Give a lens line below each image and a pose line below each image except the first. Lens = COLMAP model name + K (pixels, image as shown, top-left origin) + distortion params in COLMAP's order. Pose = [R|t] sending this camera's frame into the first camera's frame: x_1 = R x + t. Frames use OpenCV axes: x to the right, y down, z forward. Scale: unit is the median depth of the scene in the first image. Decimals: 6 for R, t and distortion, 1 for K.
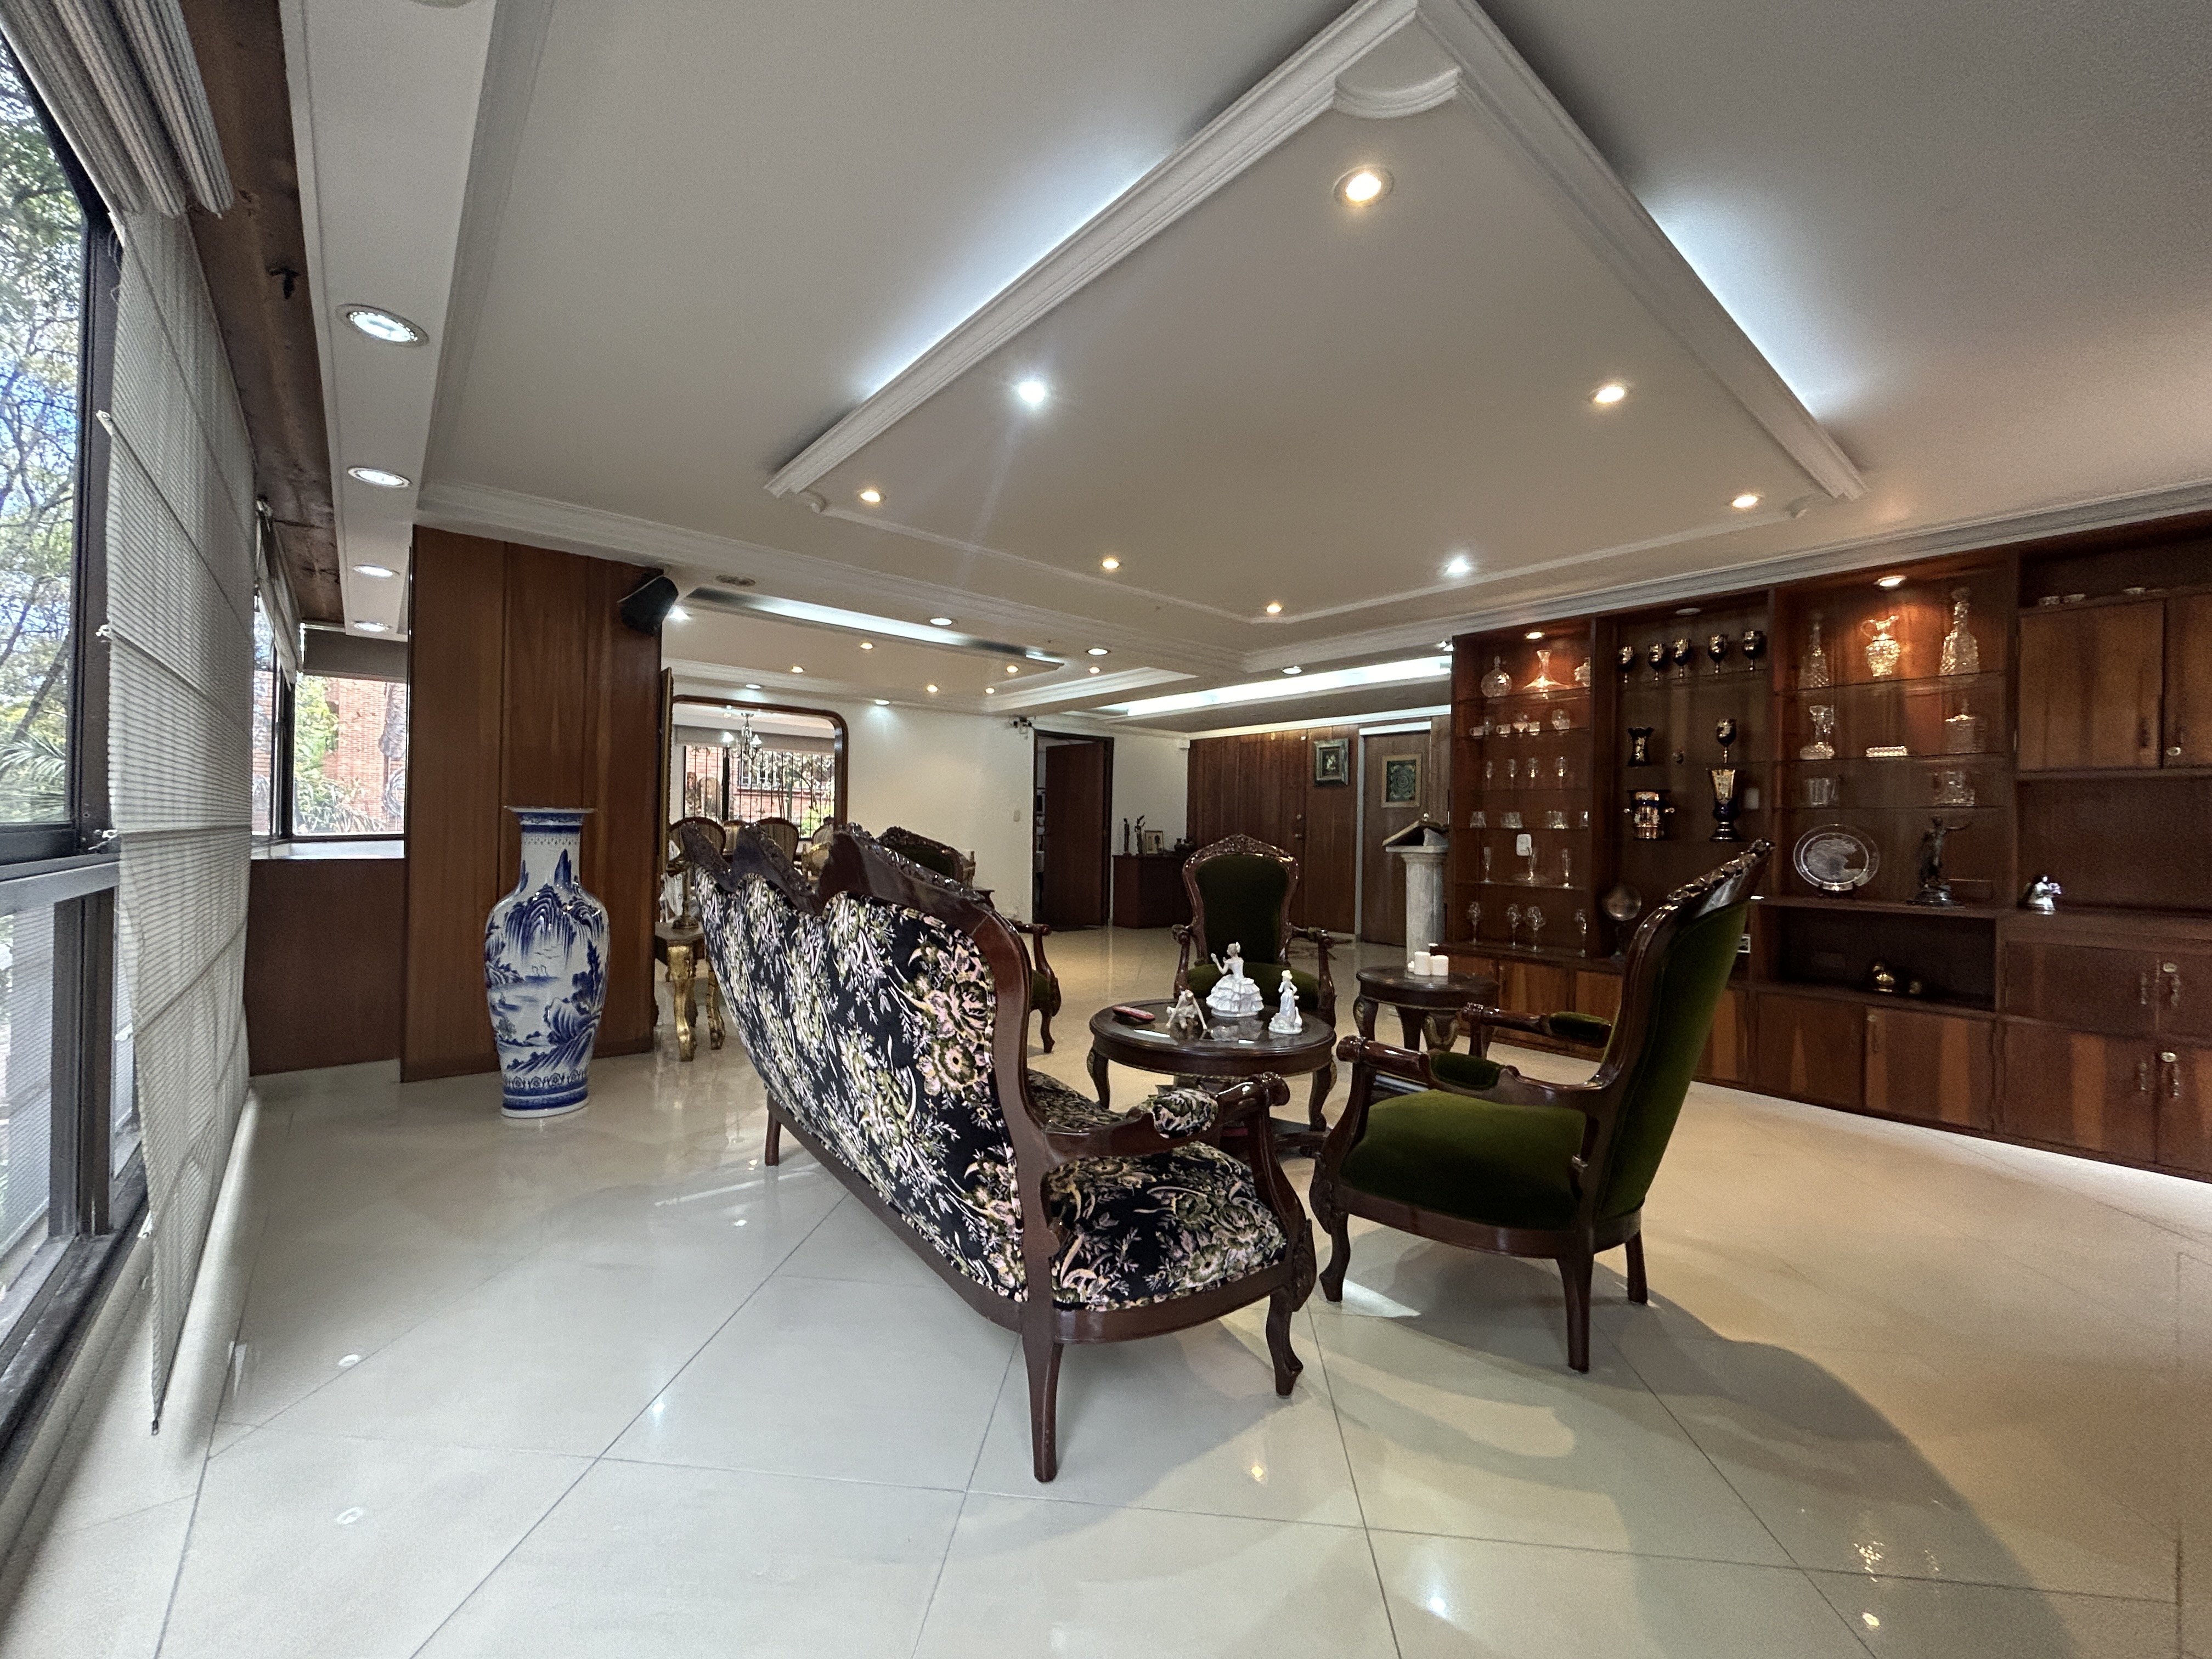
lens RADIAL K [[892.5, 0, 1104.8], [0, 892.5, 827.0], [0, 0, 1]] dist [-0.004361, 0.001188]
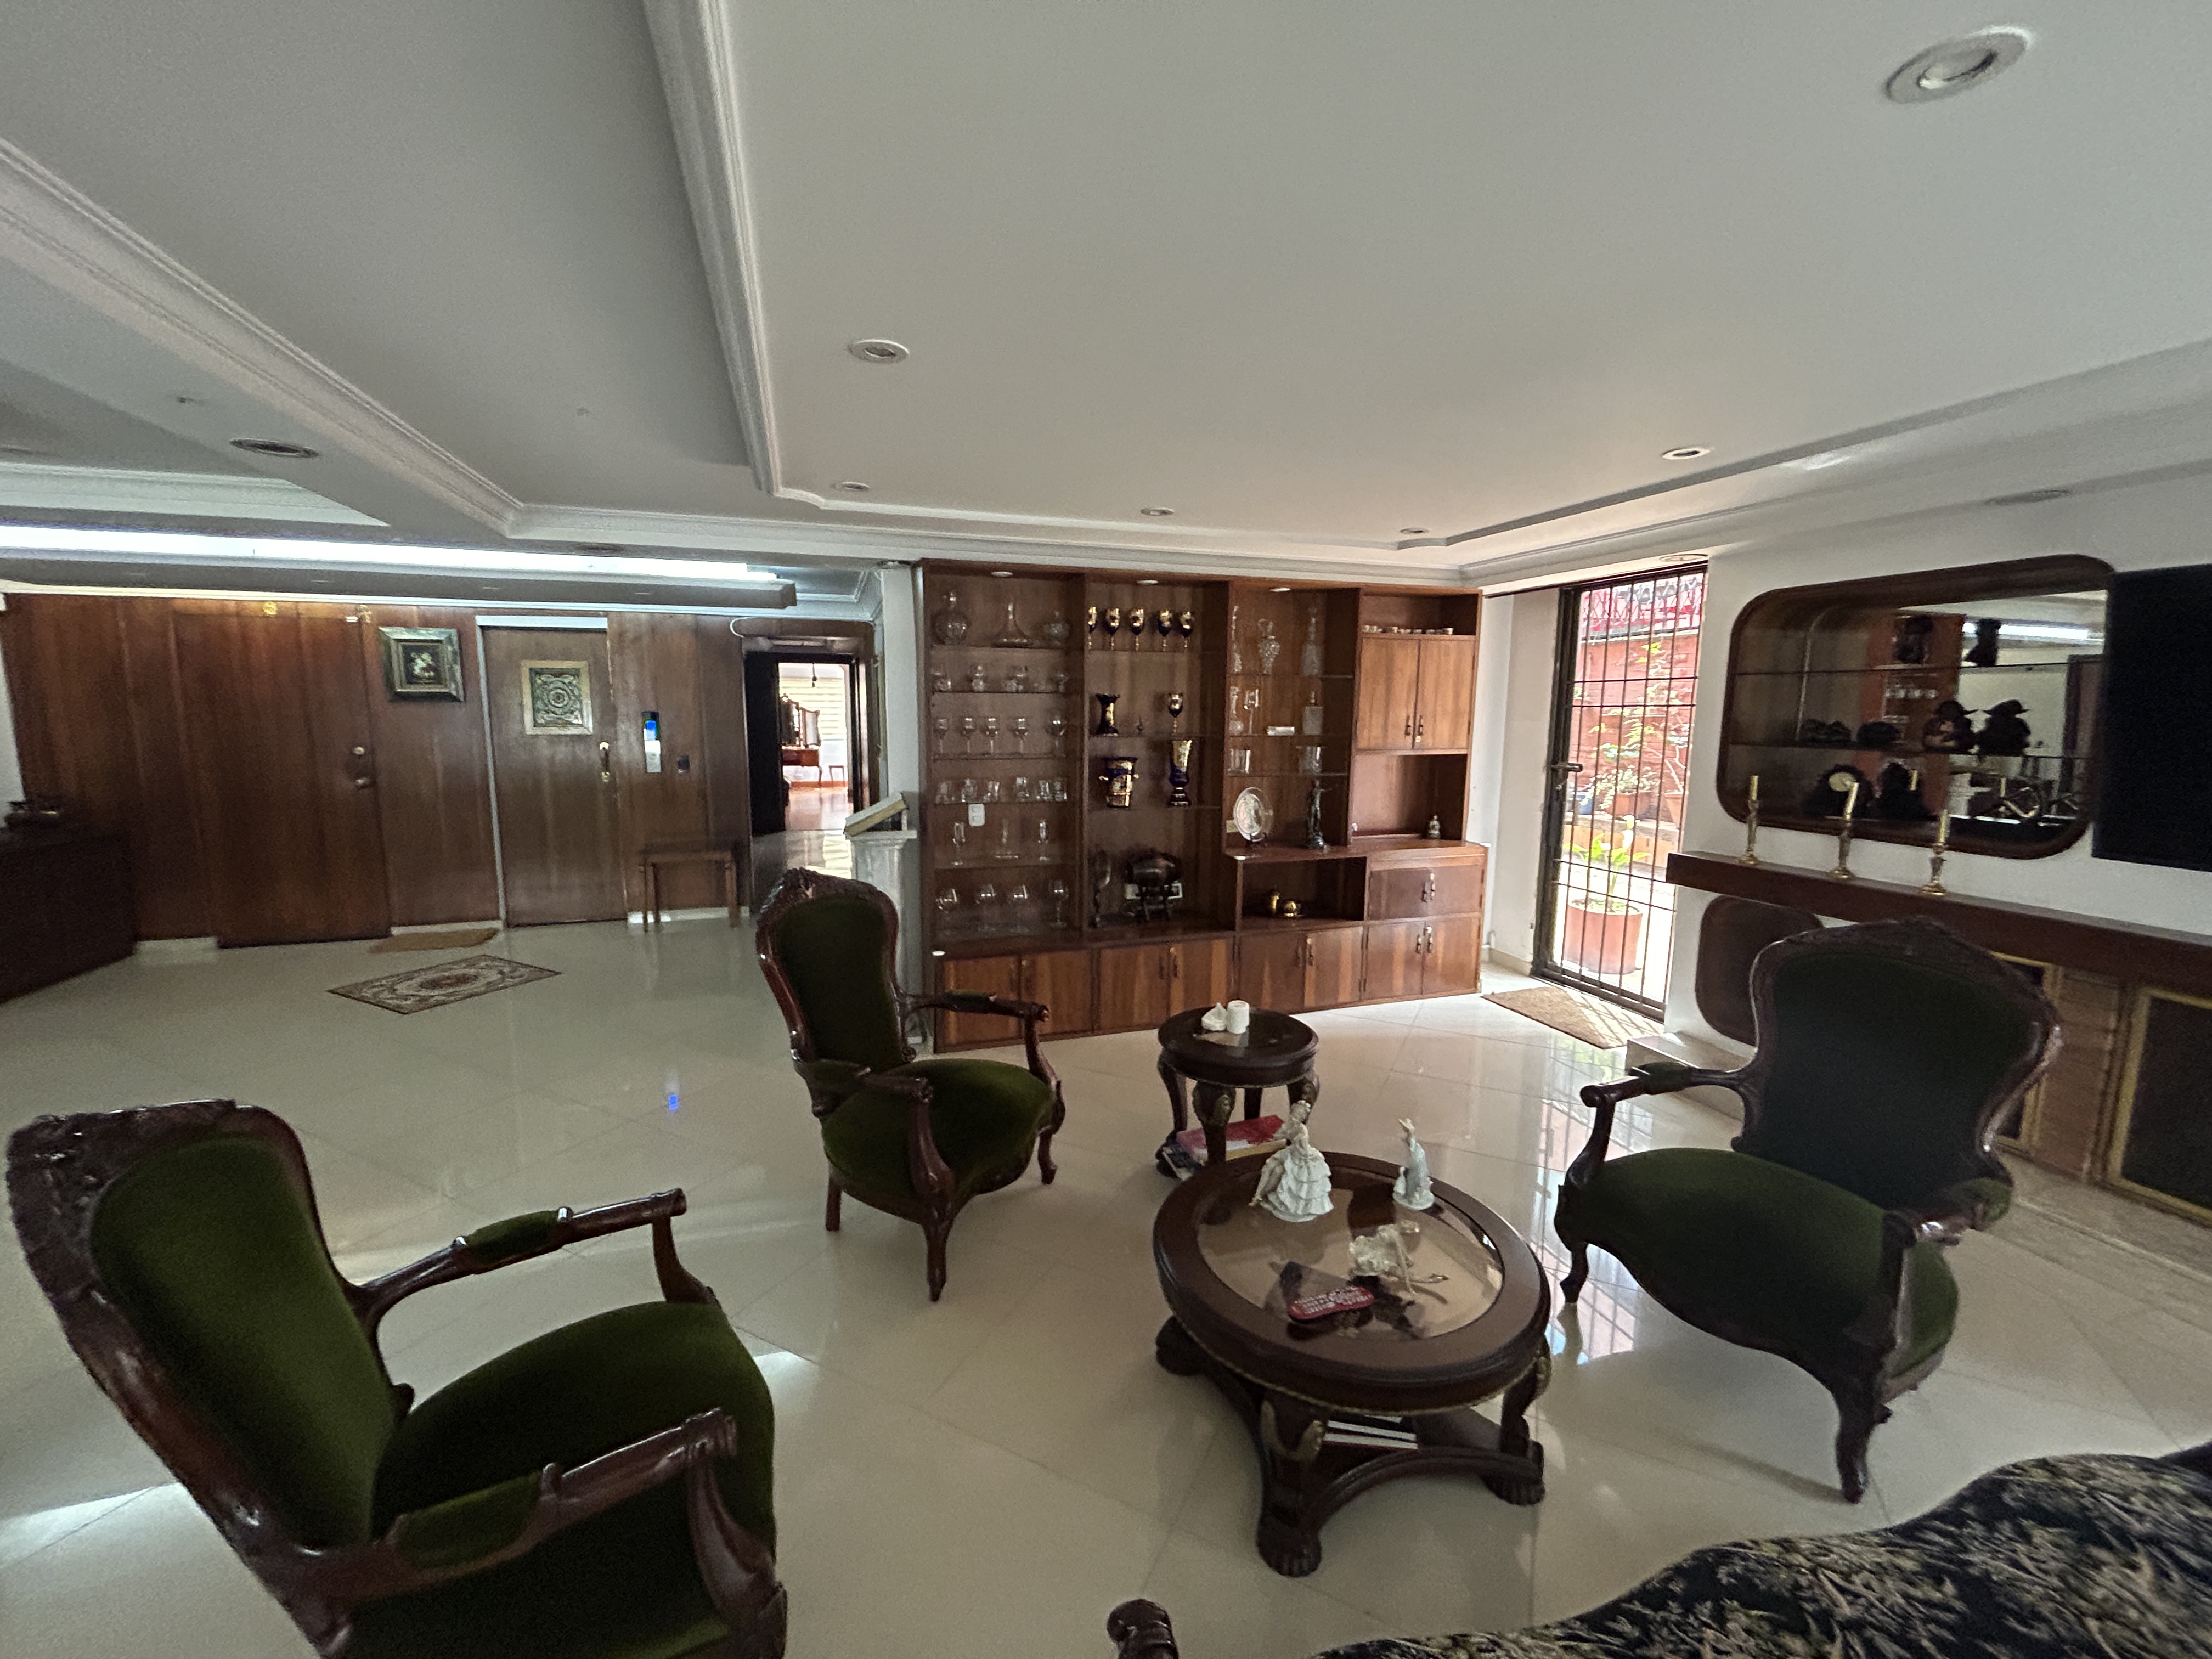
lens RADIAL K [[892.5, 0, 1104.0], [0, 892.5, 831.5], [0, 0, 1]] dist [-0.004361, 0.001188]
pose [[0.365226, -0.148530, 0.918993, -0.176307], [-0.004813, 0.986875, 0.161414, -0.062820], [-0.930906, -0.063375, 0.359718, 0.332859]]
